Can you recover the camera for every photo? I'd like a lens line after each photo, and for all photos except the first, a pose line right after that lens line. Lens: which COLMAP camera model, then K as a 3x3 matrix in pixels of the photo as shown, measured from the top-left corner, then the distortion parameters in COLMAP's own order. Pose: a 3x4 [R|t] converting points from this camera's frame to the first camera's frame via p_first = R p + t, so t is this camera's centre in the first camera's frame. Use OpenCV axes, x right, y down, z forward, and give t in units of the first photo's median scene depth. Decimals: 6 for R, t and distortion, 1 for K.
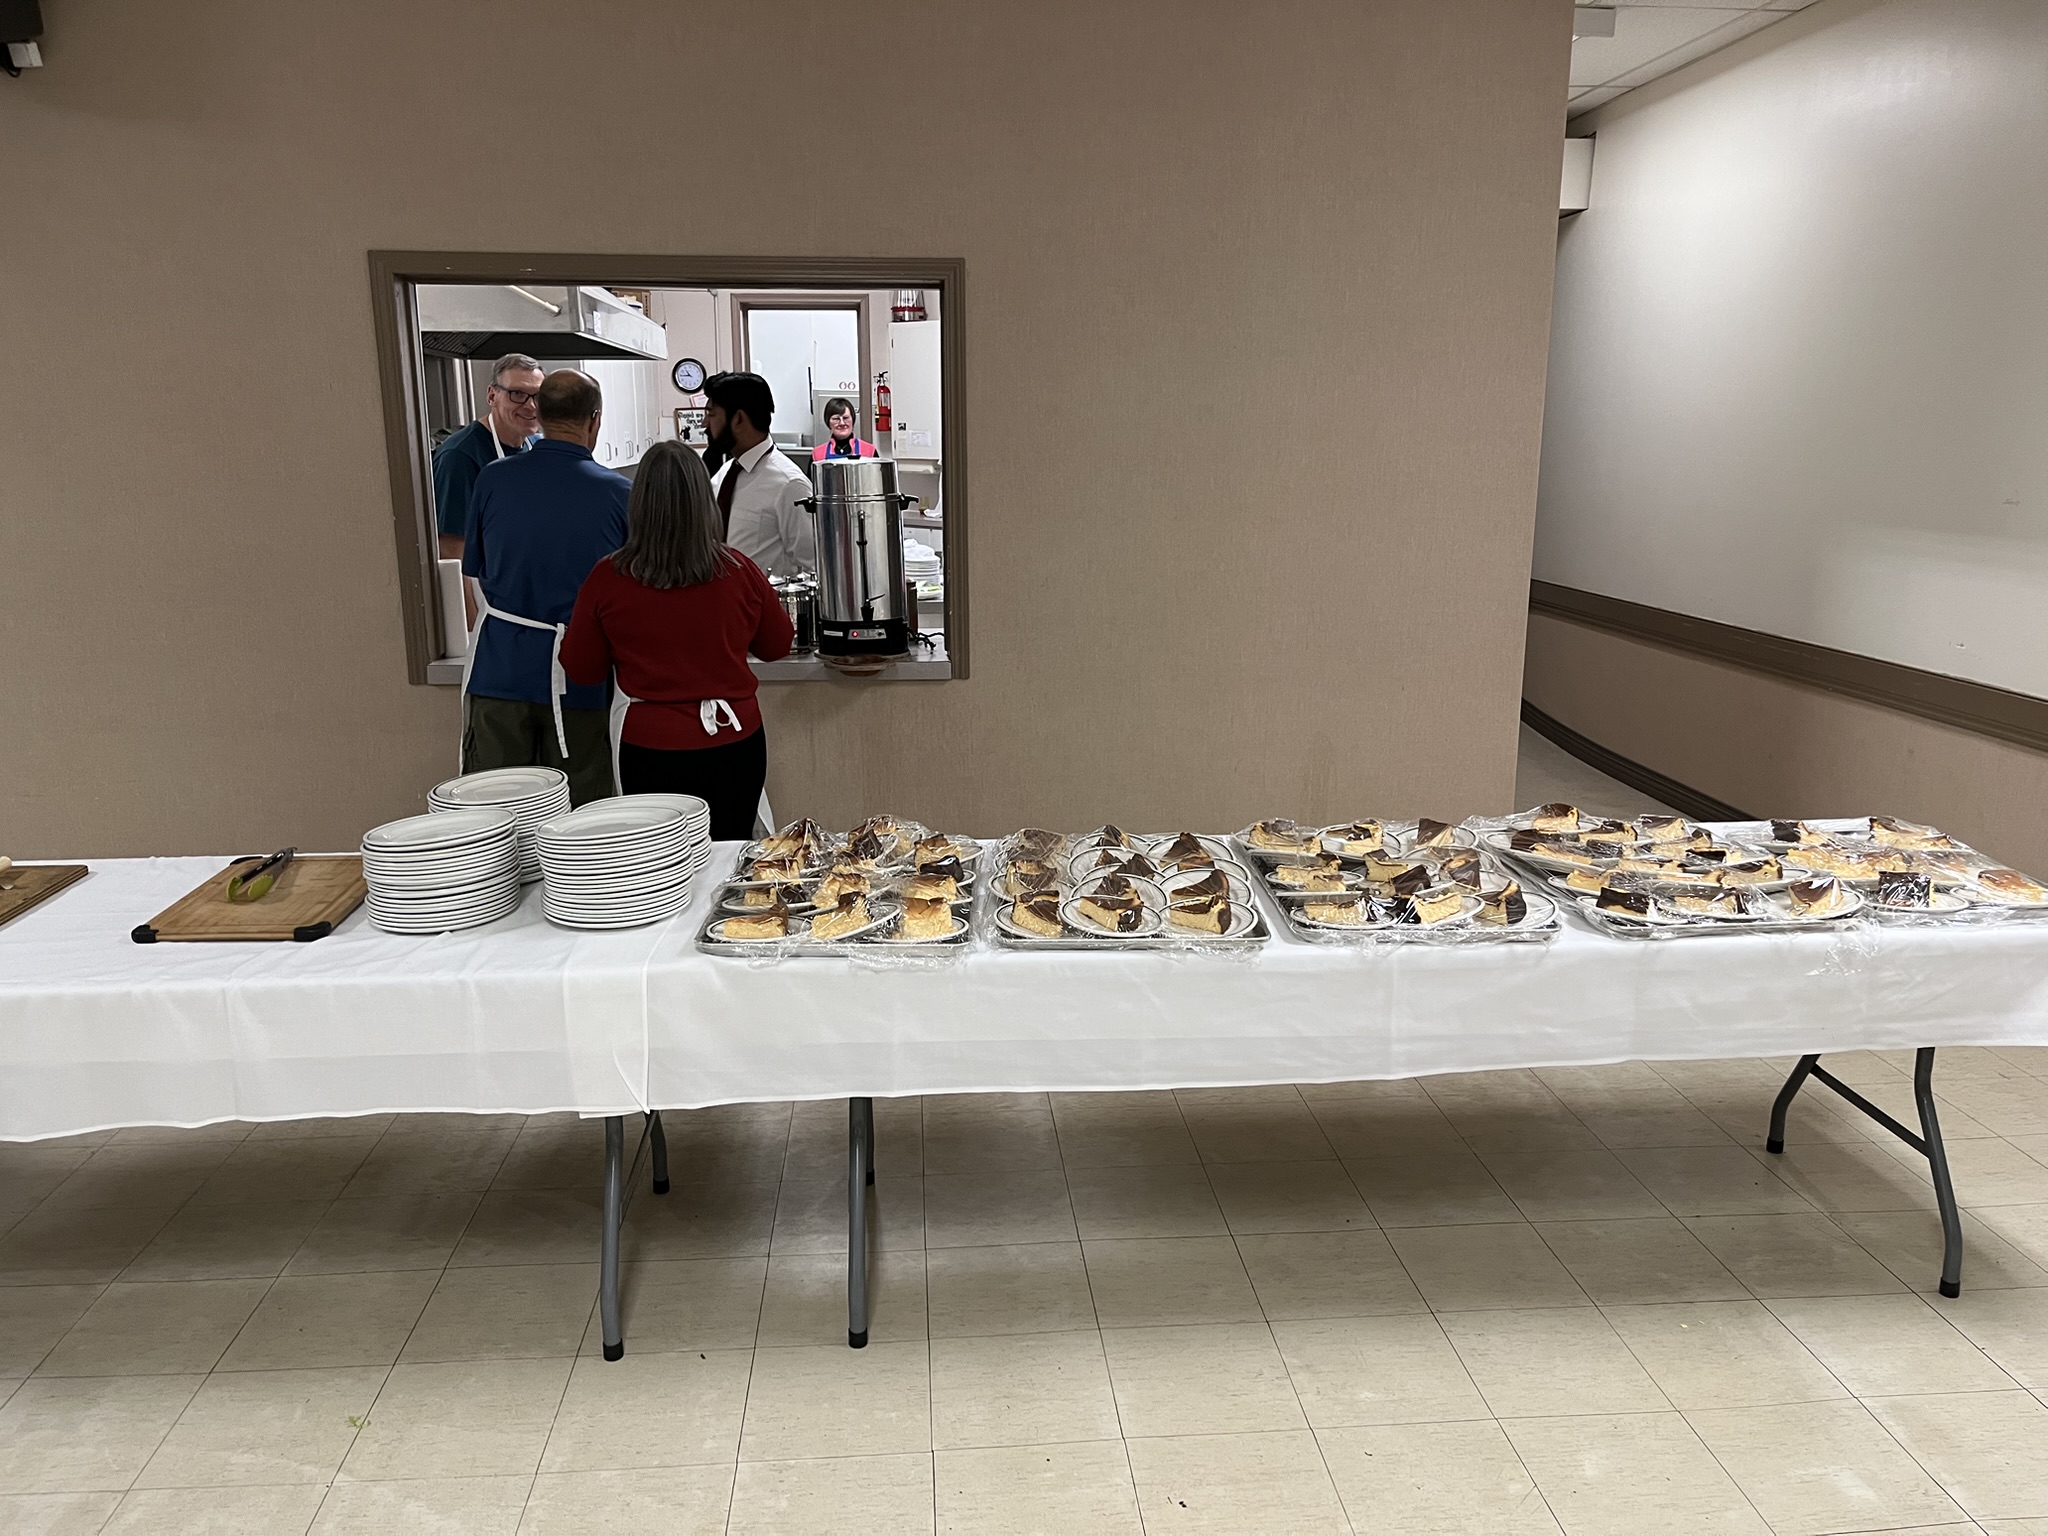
lens RADIAL K [[1555.3, 0, 1031.1], [0, 1555.3, 773.4], [0, 0, 1]] dist [0.083640, -0.109711]
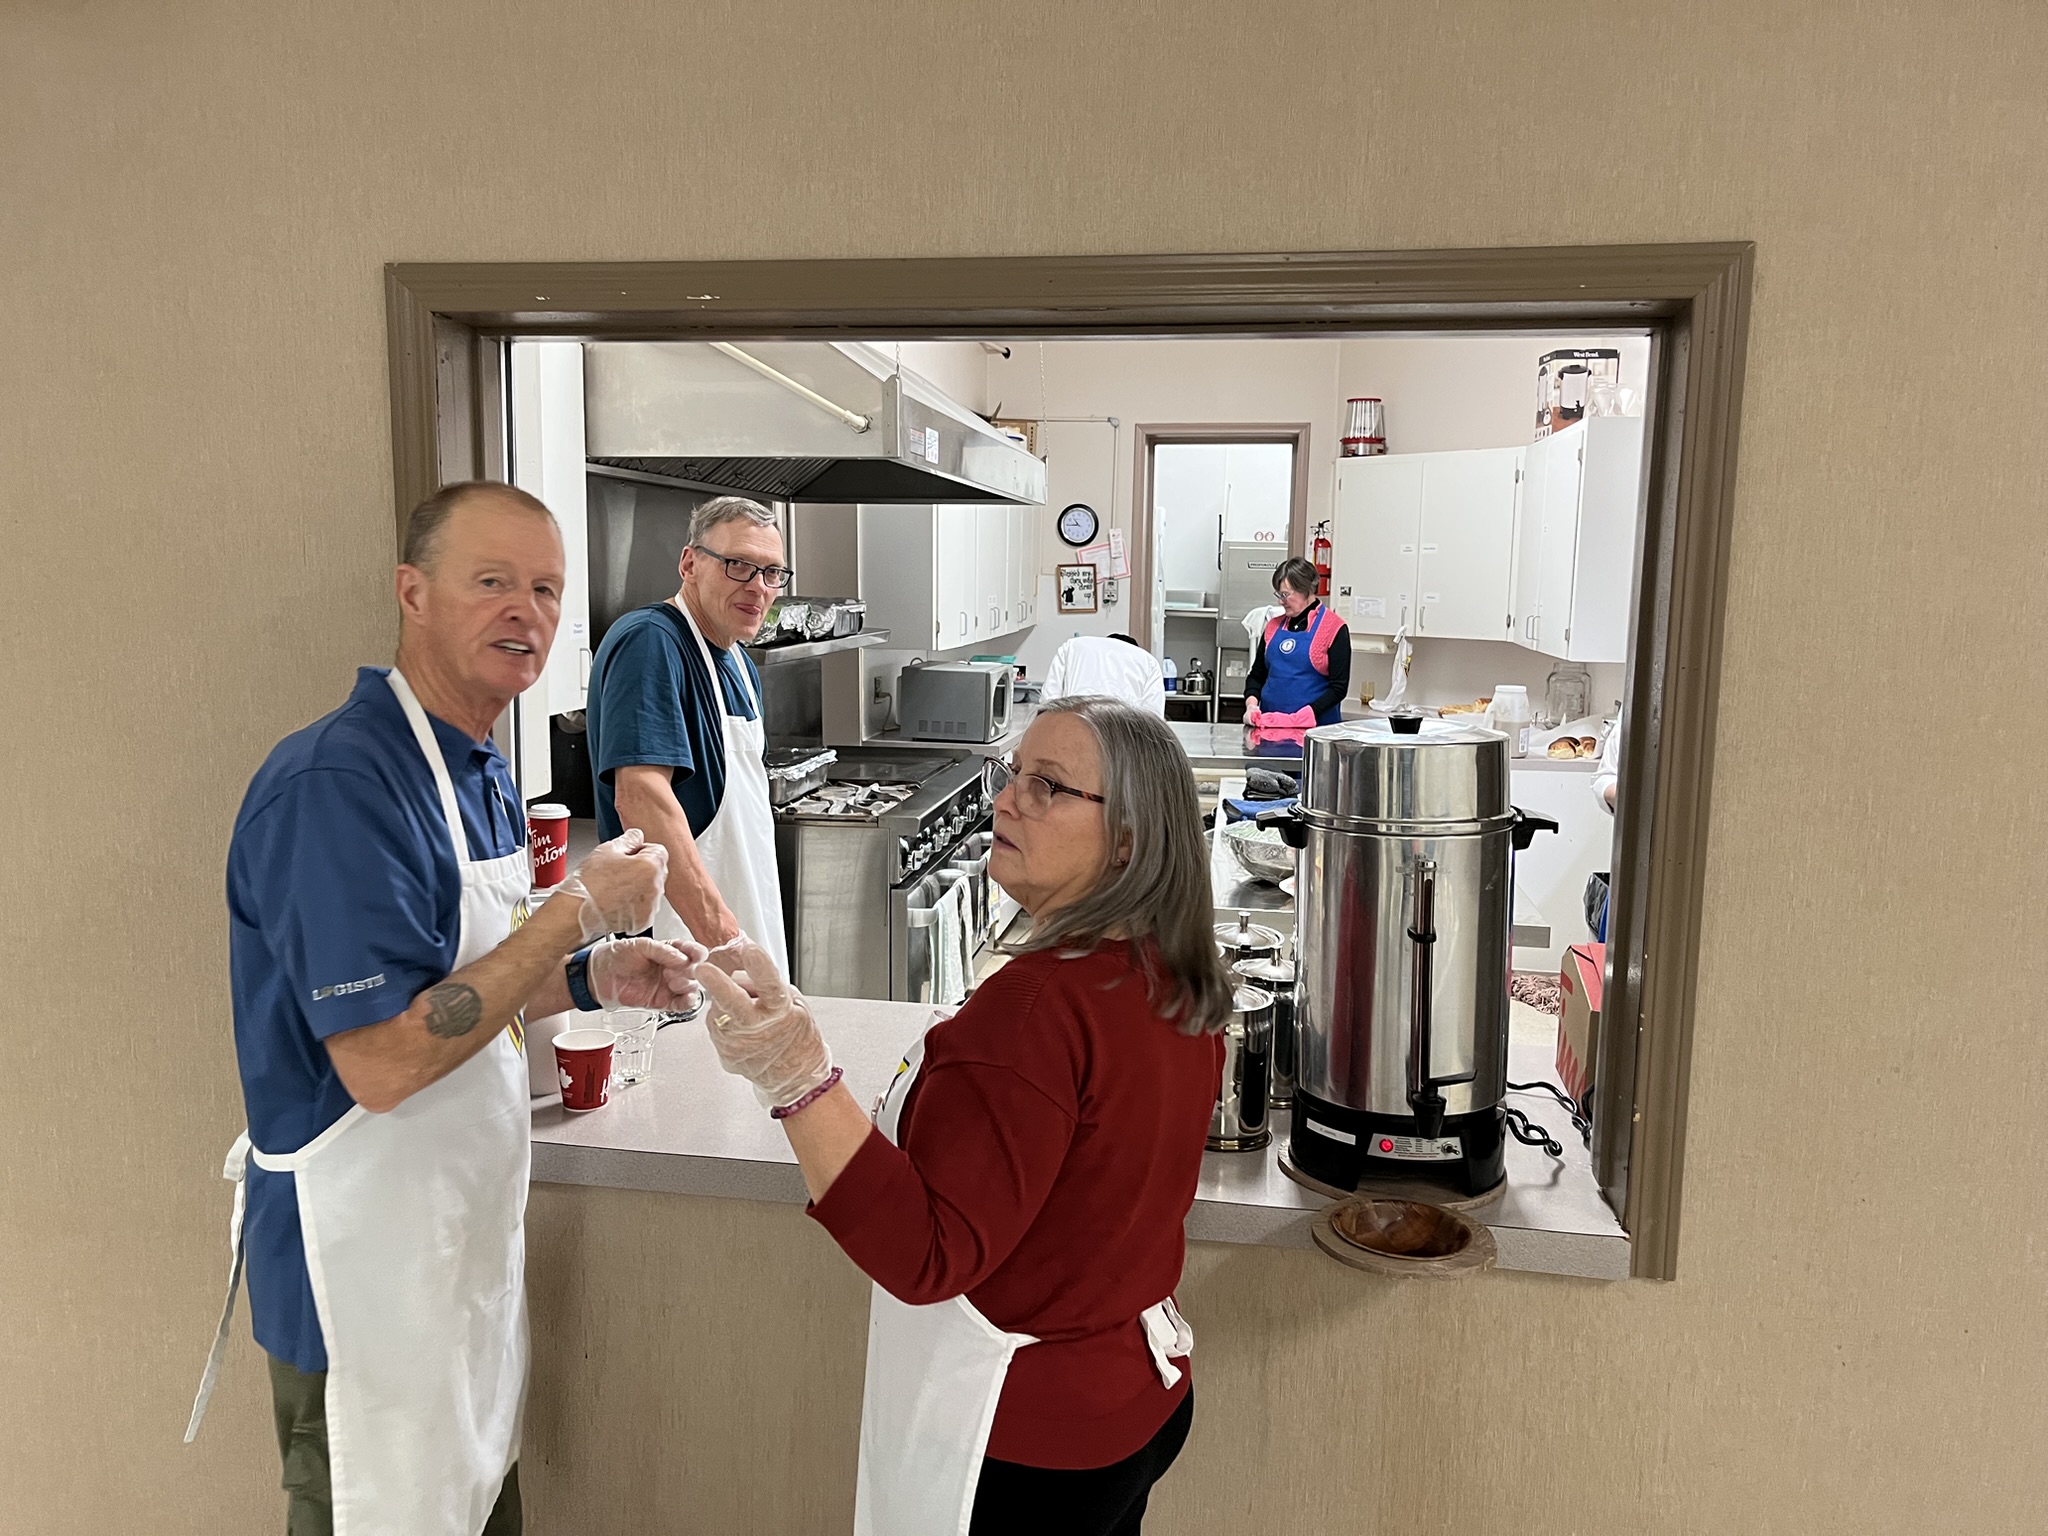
lens RADIAL K [[1555.3, 0, 1031.1], [0, 1555.3, 773.4], [0, 0, 1]] dist [0.083640, -0.109711]
pose [[0.970175, 0.049453, -0.237309, -0.101197], [-0.070427, 0.994245, -0.080732, -0.134715], [0.231951, 0.095037, 0.968074, 0.518207]]
